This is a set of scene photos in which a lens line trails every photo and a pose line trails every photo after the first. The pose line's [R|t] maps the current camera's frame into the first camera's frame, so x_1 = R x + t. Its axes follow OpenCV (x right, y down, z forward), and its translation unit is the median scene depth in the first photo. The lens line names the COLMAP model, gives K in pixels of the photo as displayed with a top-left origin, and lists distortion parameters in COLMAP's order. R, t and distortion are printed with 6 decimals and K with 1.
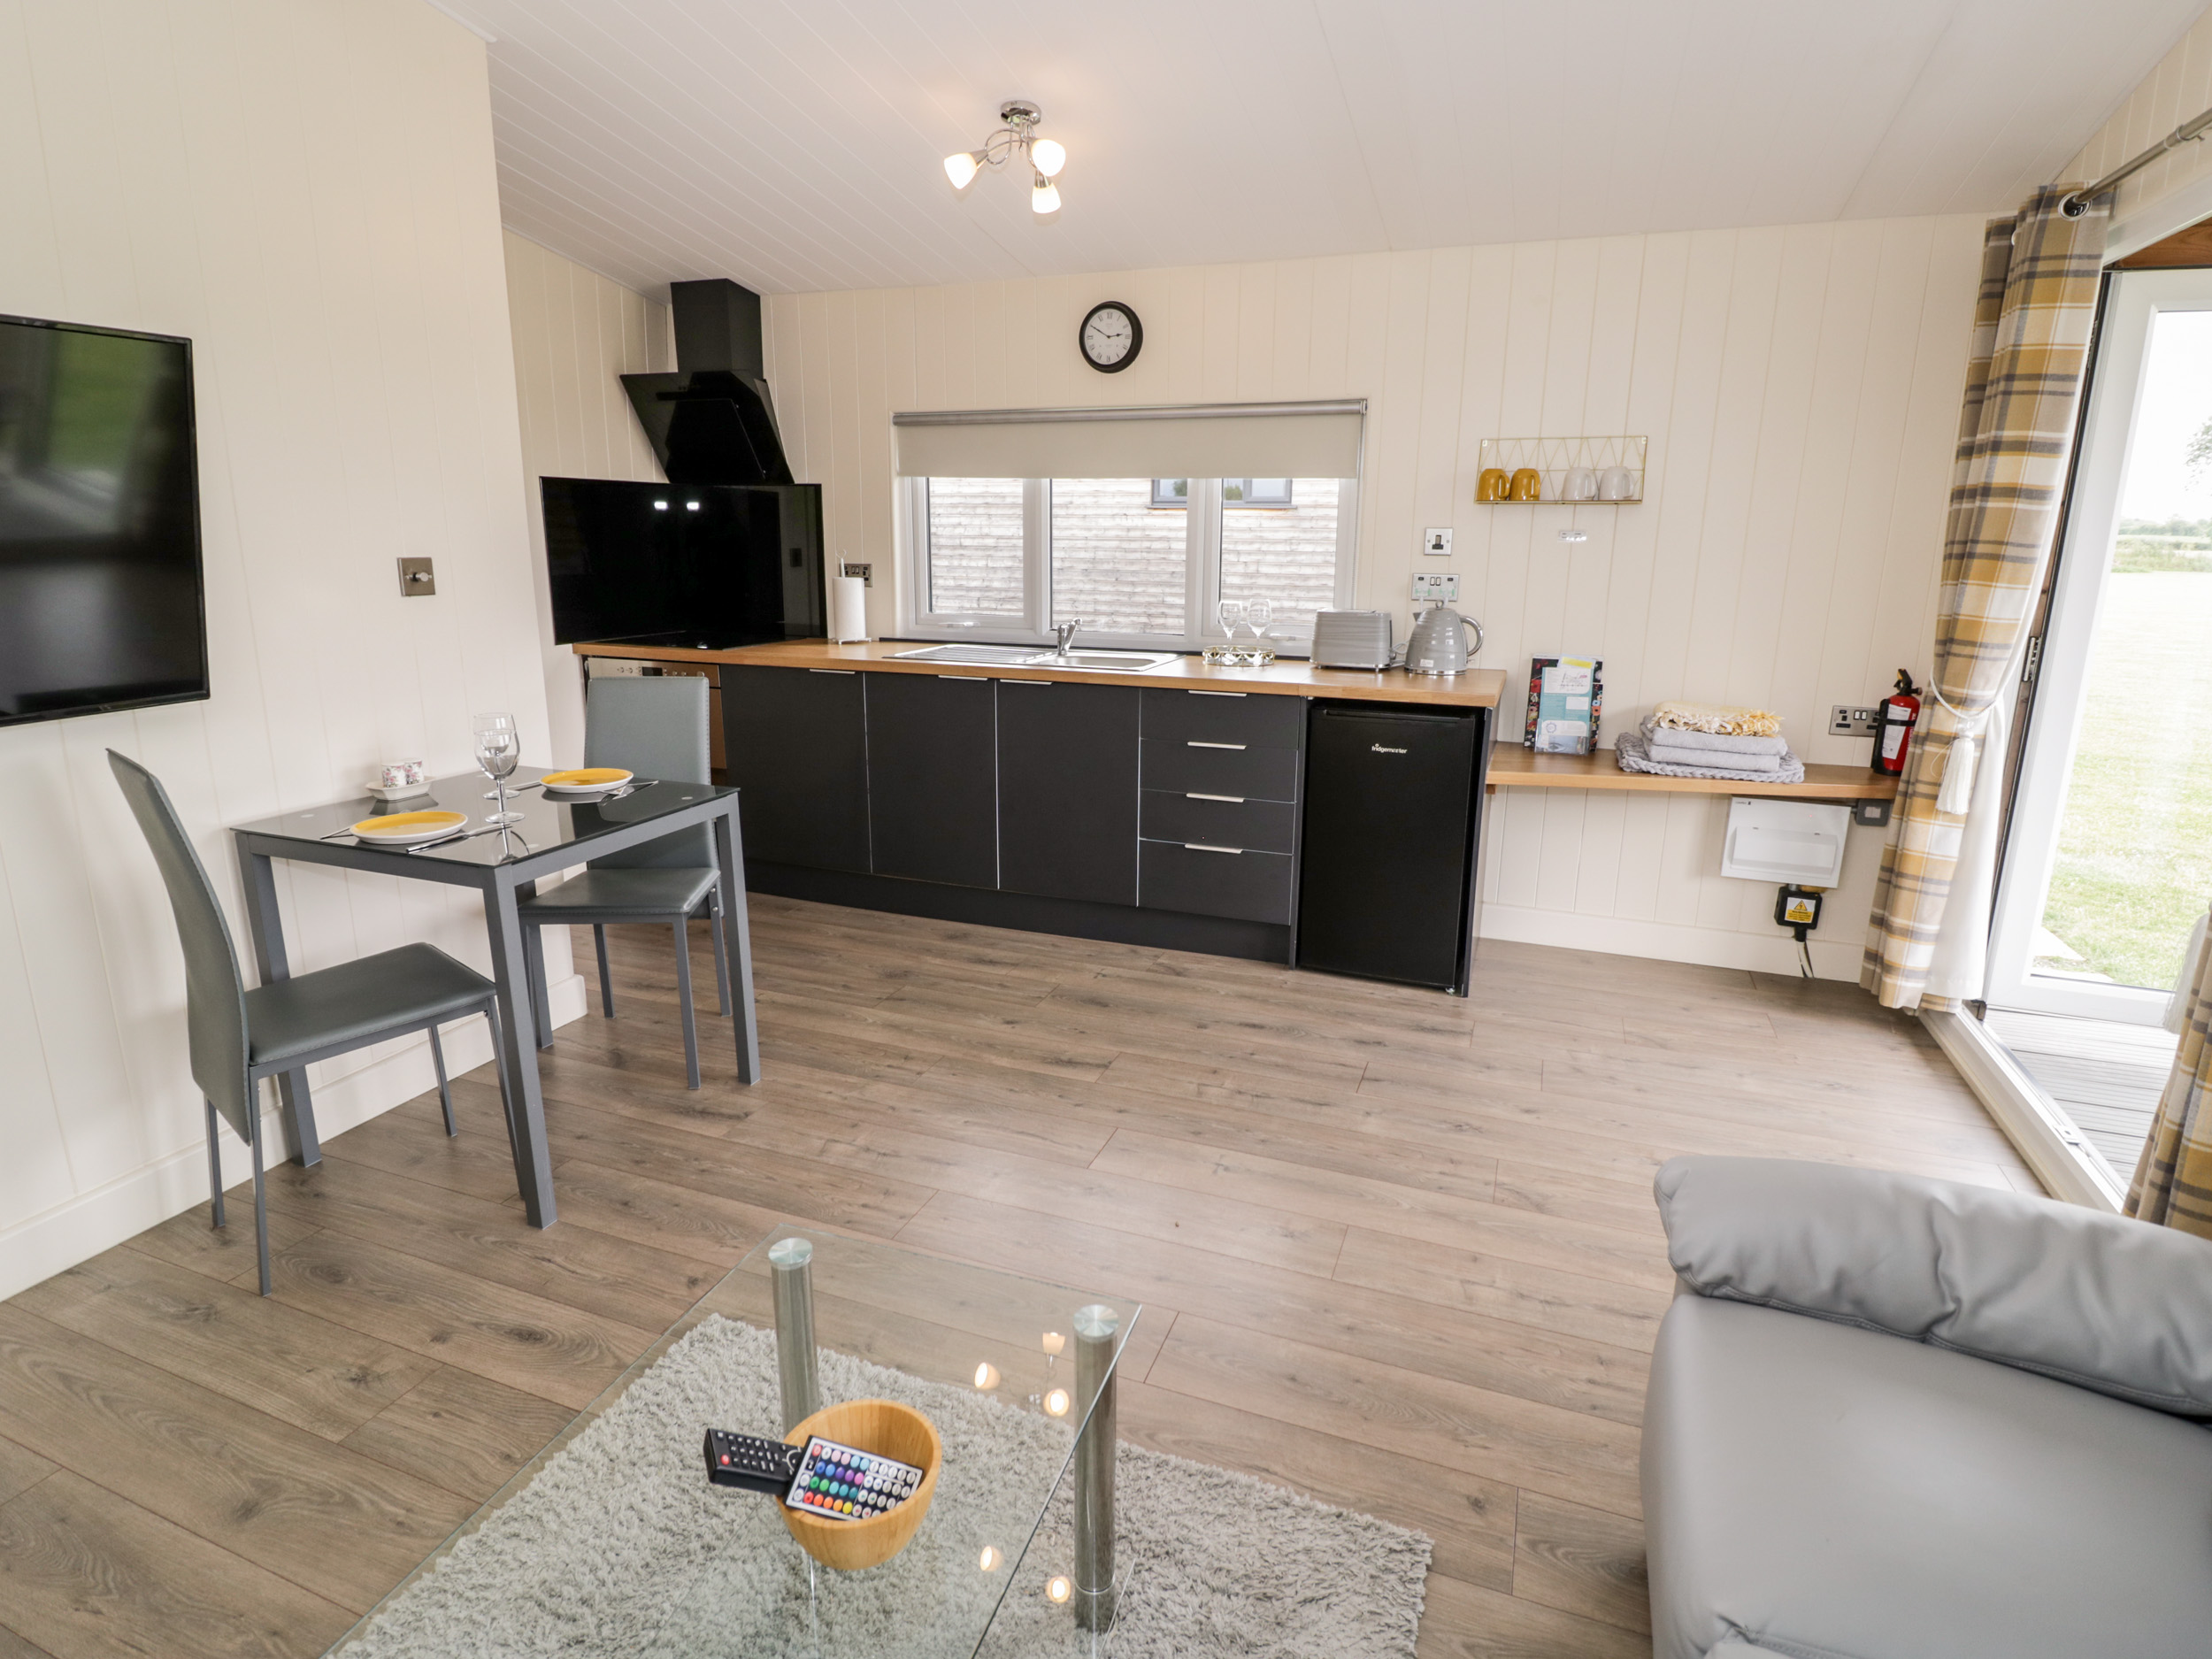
lens RADIAL K [[1169.6, 0, 1104.7], [0, 1169.6, 809.9], [0, 0, 1]] dist [-0.000715, -0.014007]
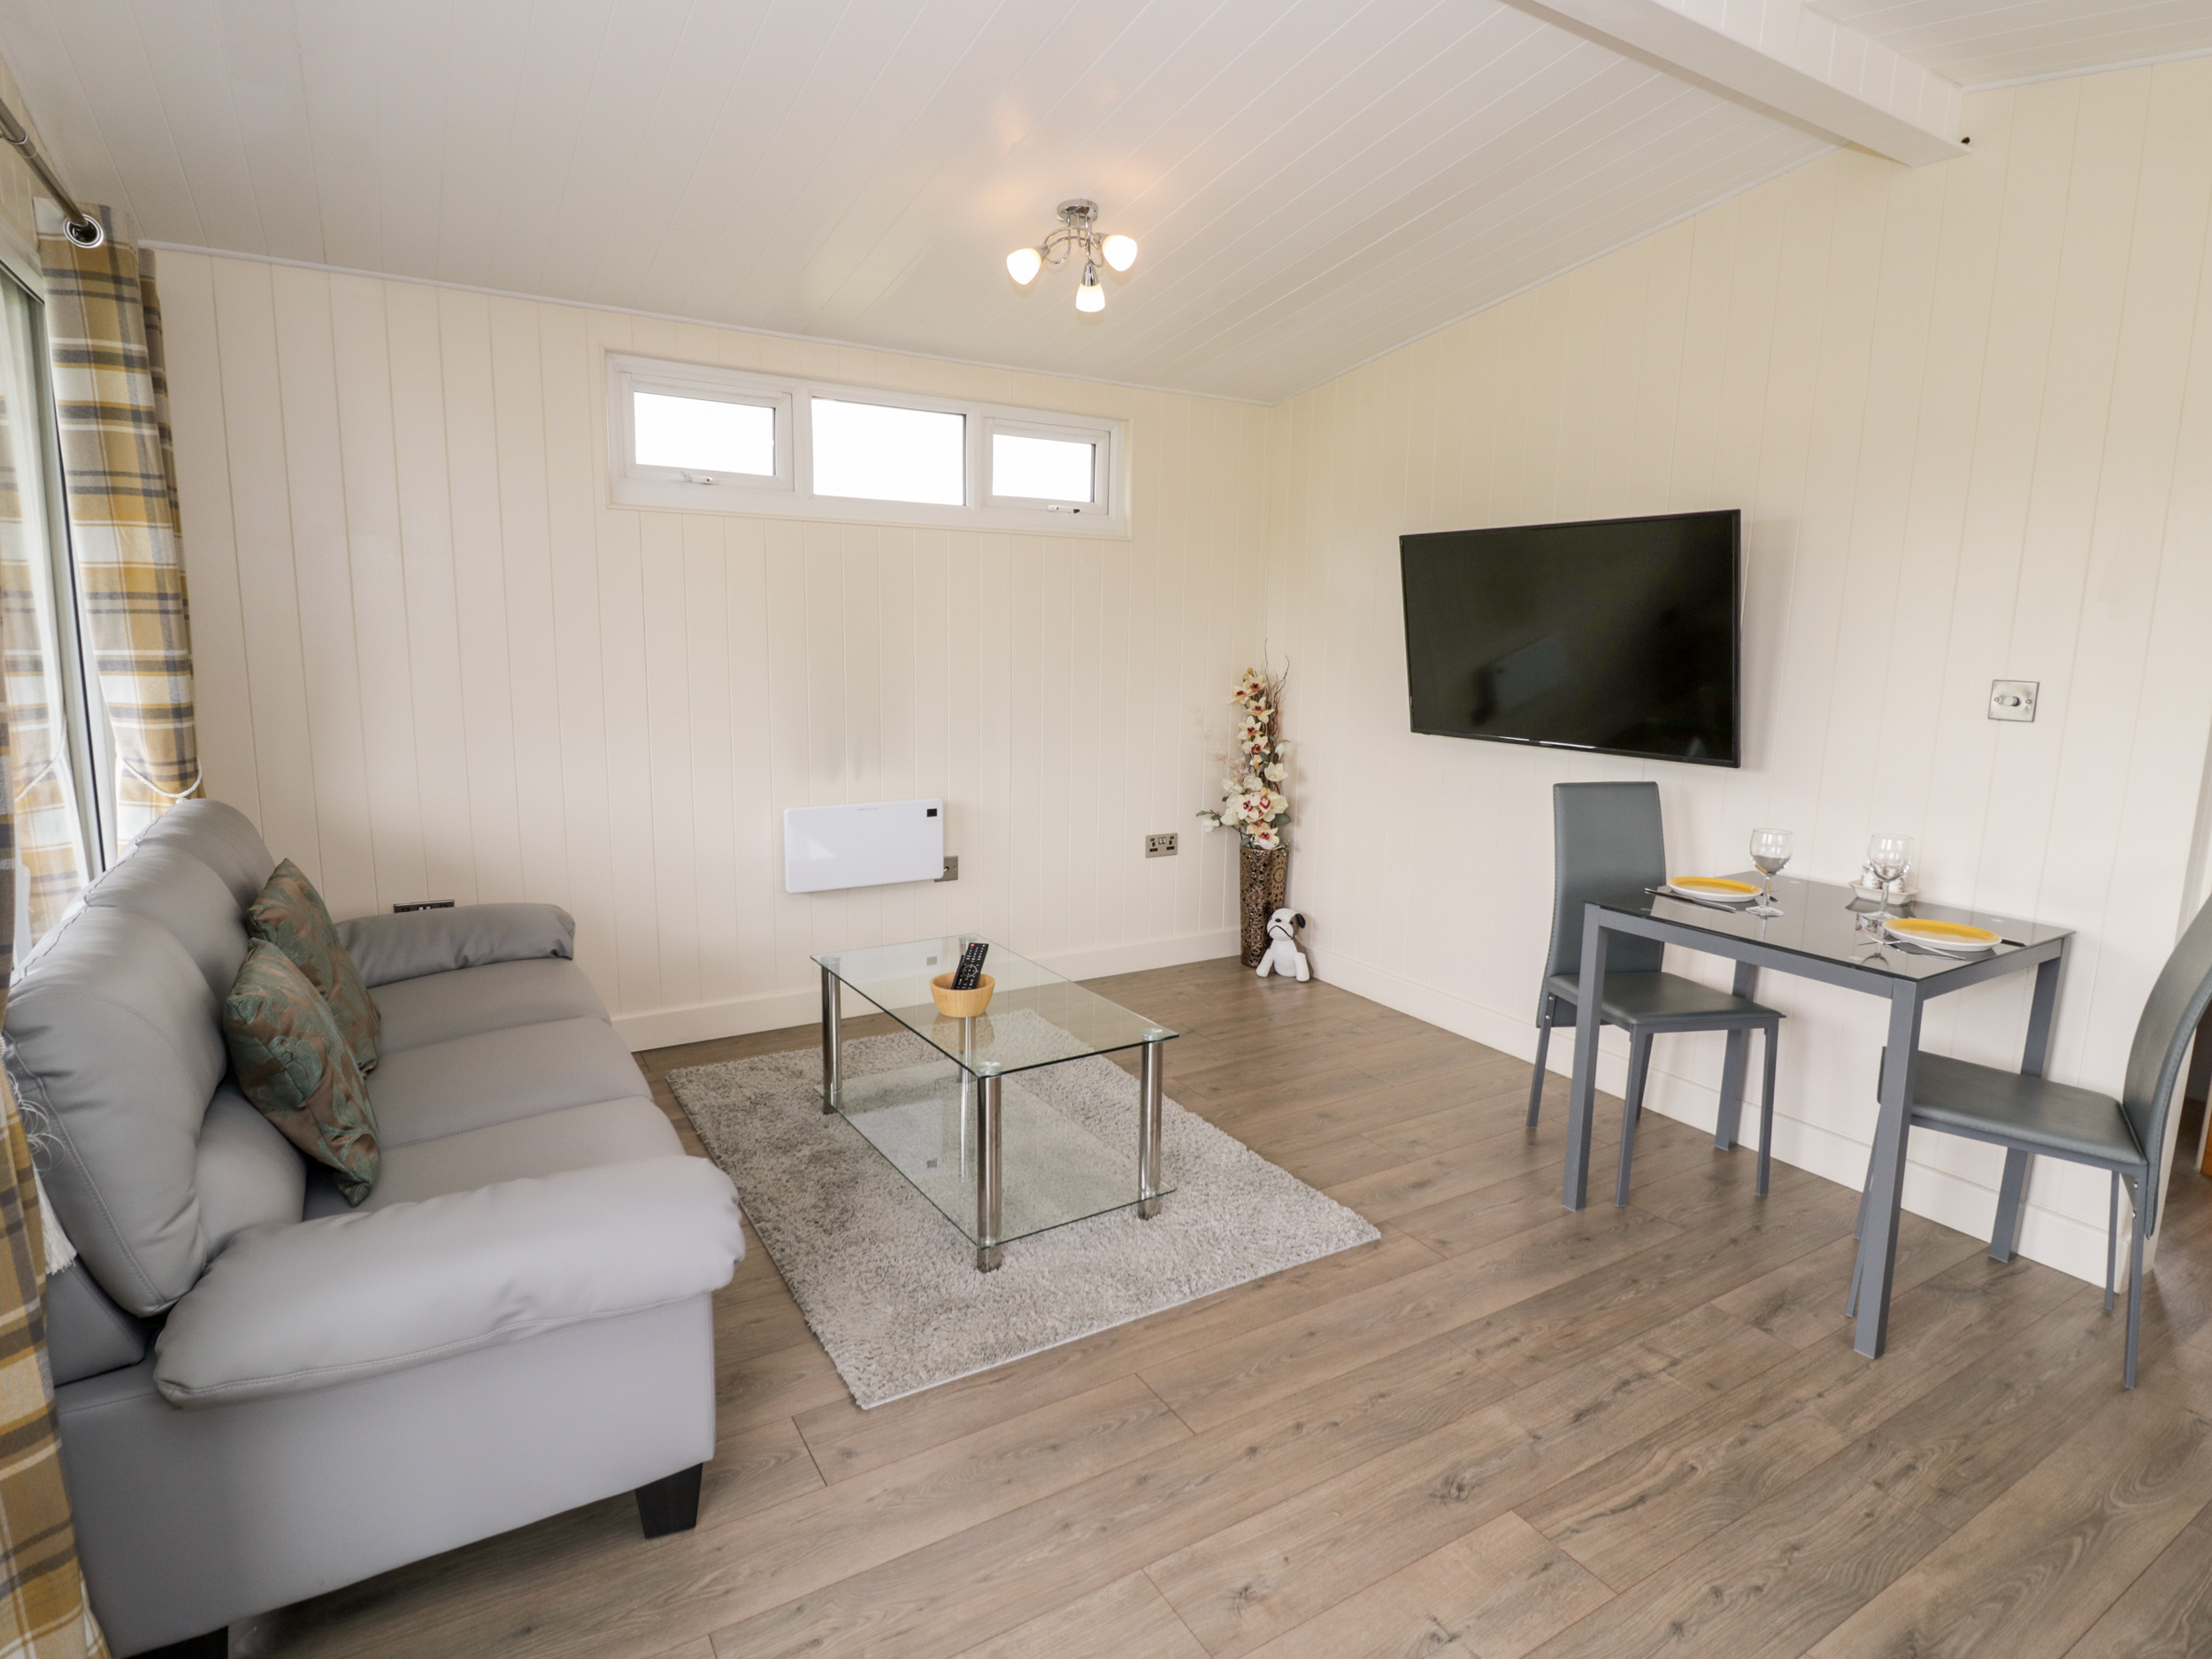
lens RADIAL K [[1169.6, 0, 1104.7], [0, 1169.6, 809.9], [0, 0, 1]] dist [-0.000715, -0.014007]
pose [[-0.615397, 0.101281, -0.781683, 0.459623], [-0.206861, 0.936196, 0.284157, -0.174591], [0.760588, 0.336570, -0.555181, 0.744067]]
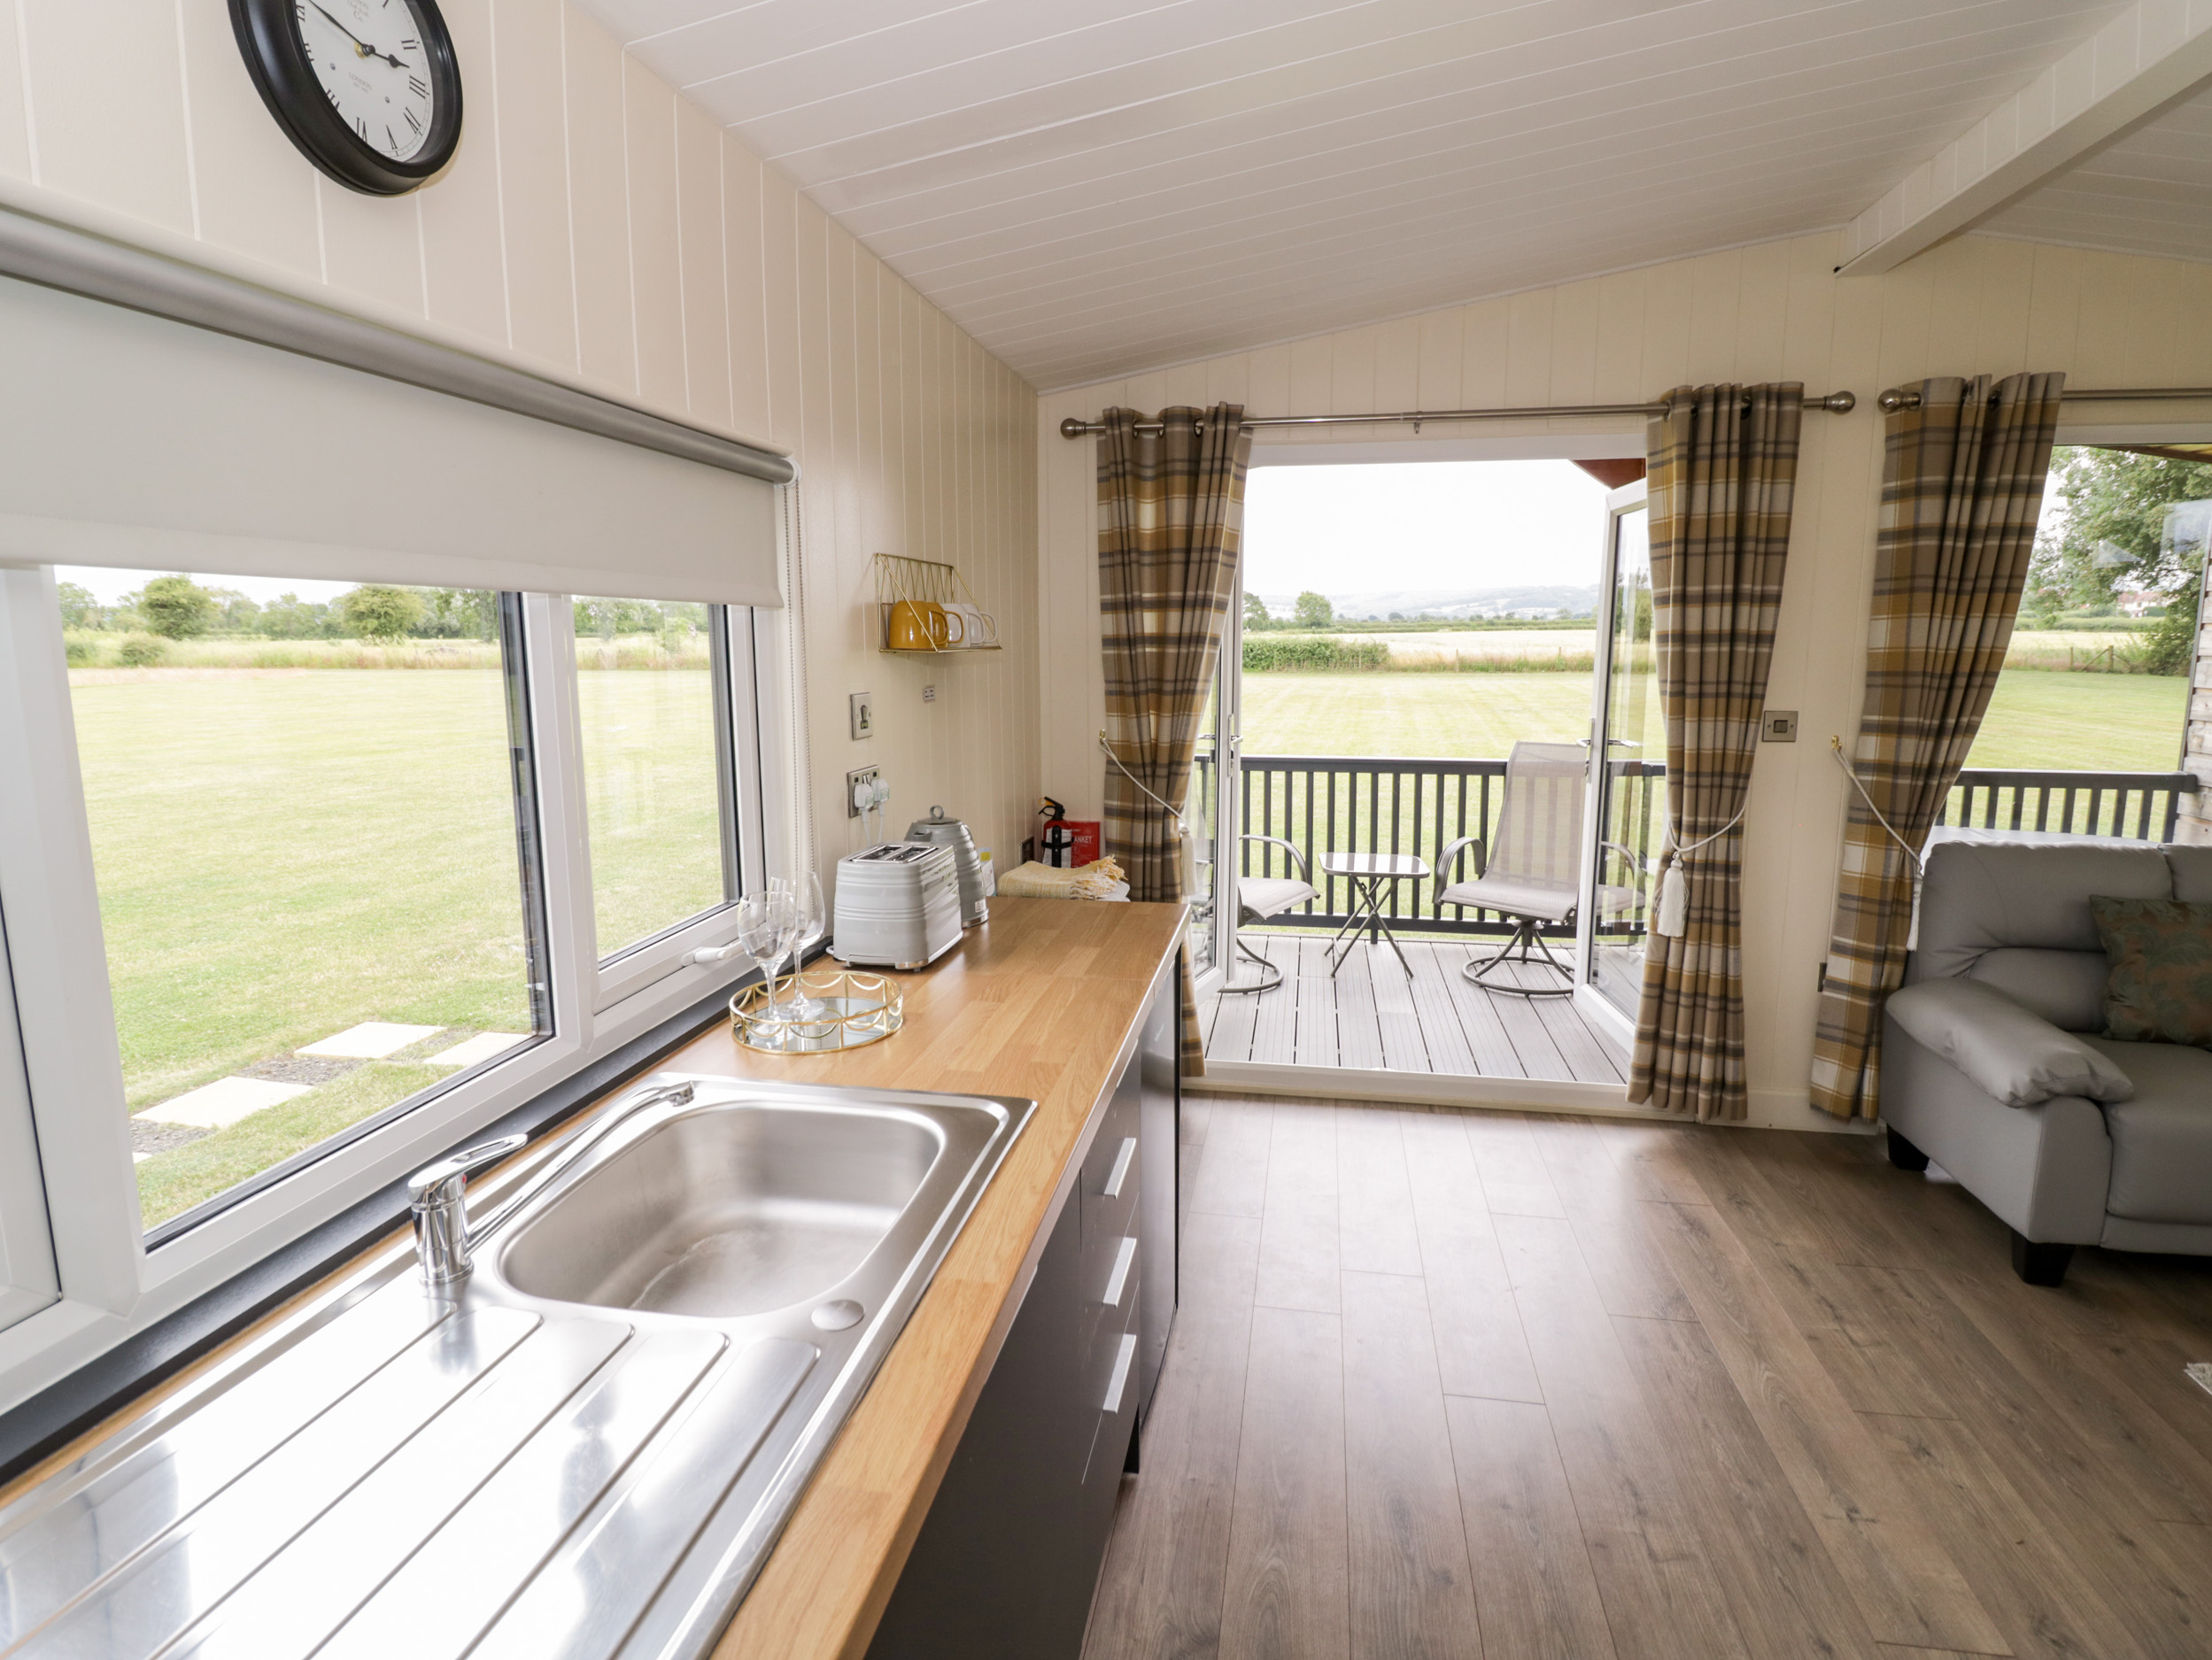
lens RADIAL K [[1148.5, 0, 1106.3], [0, 1148.5, 810.6], [0, 0, 1]] dist [0.000820, -0.014459]
pose [[-0.181867, -0.156409, 0.970804, -0.330812], [0.229189, 0.953335, 0.196530, -0.283747], [-0.956241, 0.258240, -0.137533, 1.024892]]
